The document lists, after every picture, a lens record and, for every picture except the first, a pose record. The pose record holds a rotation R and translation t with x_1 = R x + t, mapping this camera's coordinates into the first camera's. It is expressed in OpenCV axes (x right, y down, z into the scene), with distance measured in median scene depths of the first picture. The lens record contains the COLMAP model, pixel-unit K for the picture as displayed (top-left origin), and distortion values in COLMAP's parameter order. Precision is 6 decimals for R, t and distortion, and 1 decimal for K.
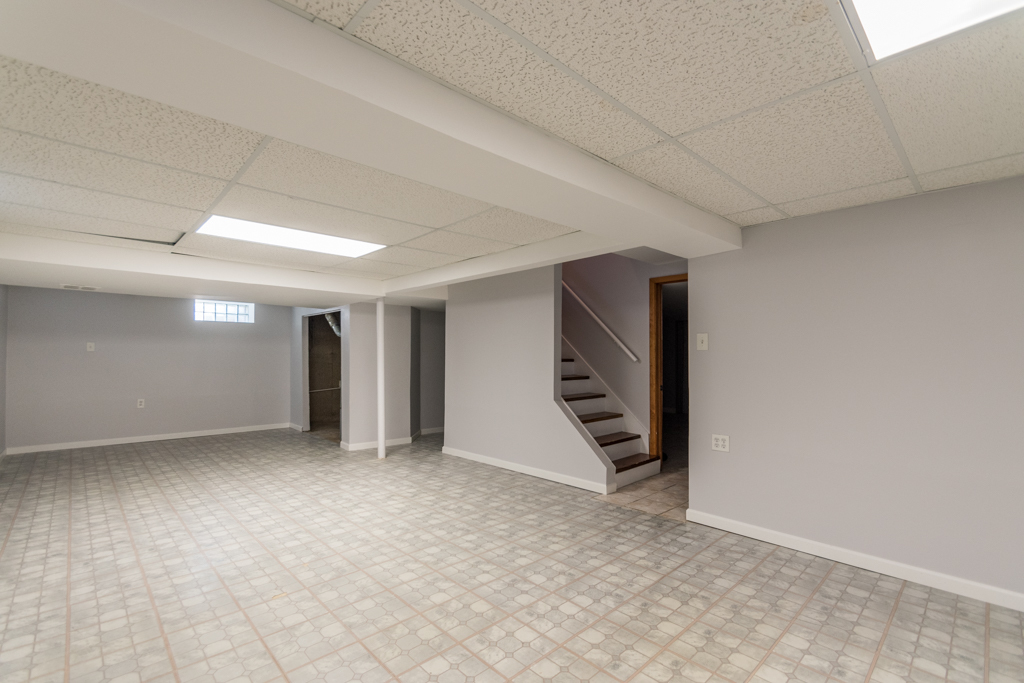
lens RADIAL K [[457.6, 0, 488.7], [0, 457.6, 354.6], [0, 0, 1]] dist [0.003024, -0.002112]
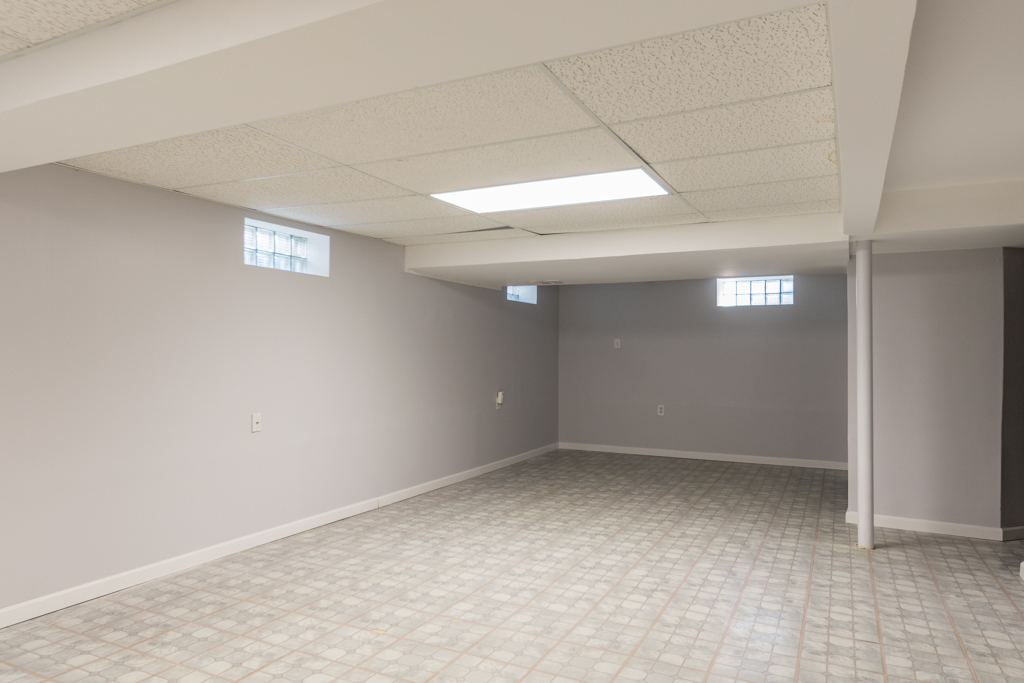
lens RADIAL K [[683.3, 0, 499.2], [0, 683.3, 352.6], [0, 0, 1]] dist [0.003085, -0.003346]
pose [[0.356481, 0.000072, -0.934302, 0.563305], [-0.001470, 0.999999, -0.000484, 0.004451], [0.934301, 0.001546, 0.356481, 0.521095]]
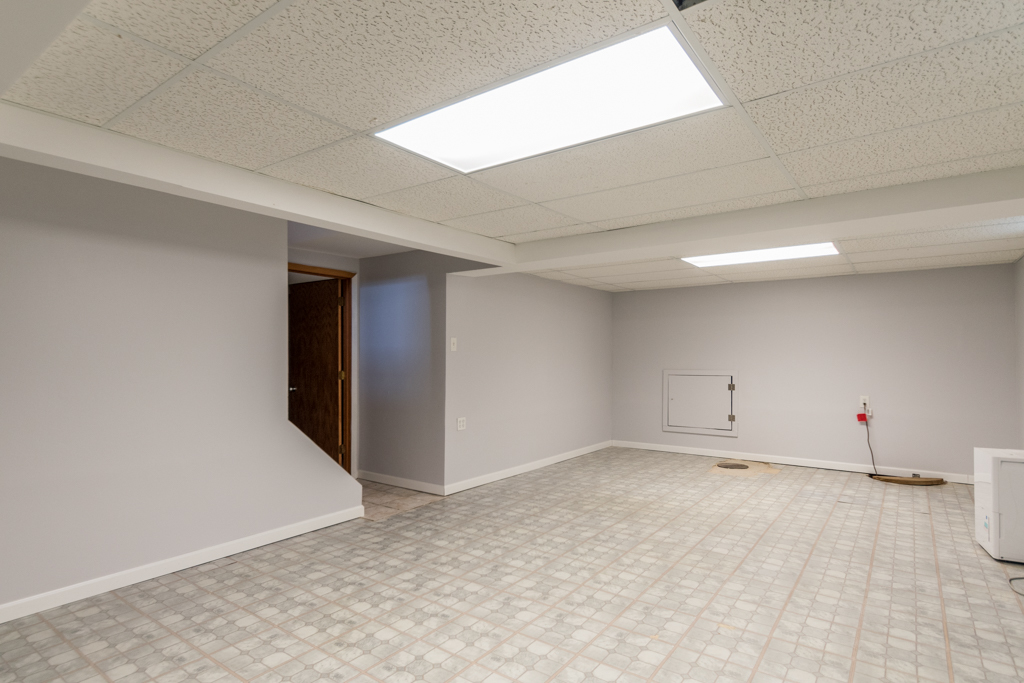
lens RADIAL K [[547.5, 0, 513.3], [0, 547.5, 343.2], [0, 0, 1]] dist [0.000480, -0.000967]
pose [[-0.213463, 0.024273, 0.976649, -0.972122], [-0.003248, 0.999668, -0.025555, 0.007256], [-0.976946, -0.008627, -0.213314, 1.123367]]
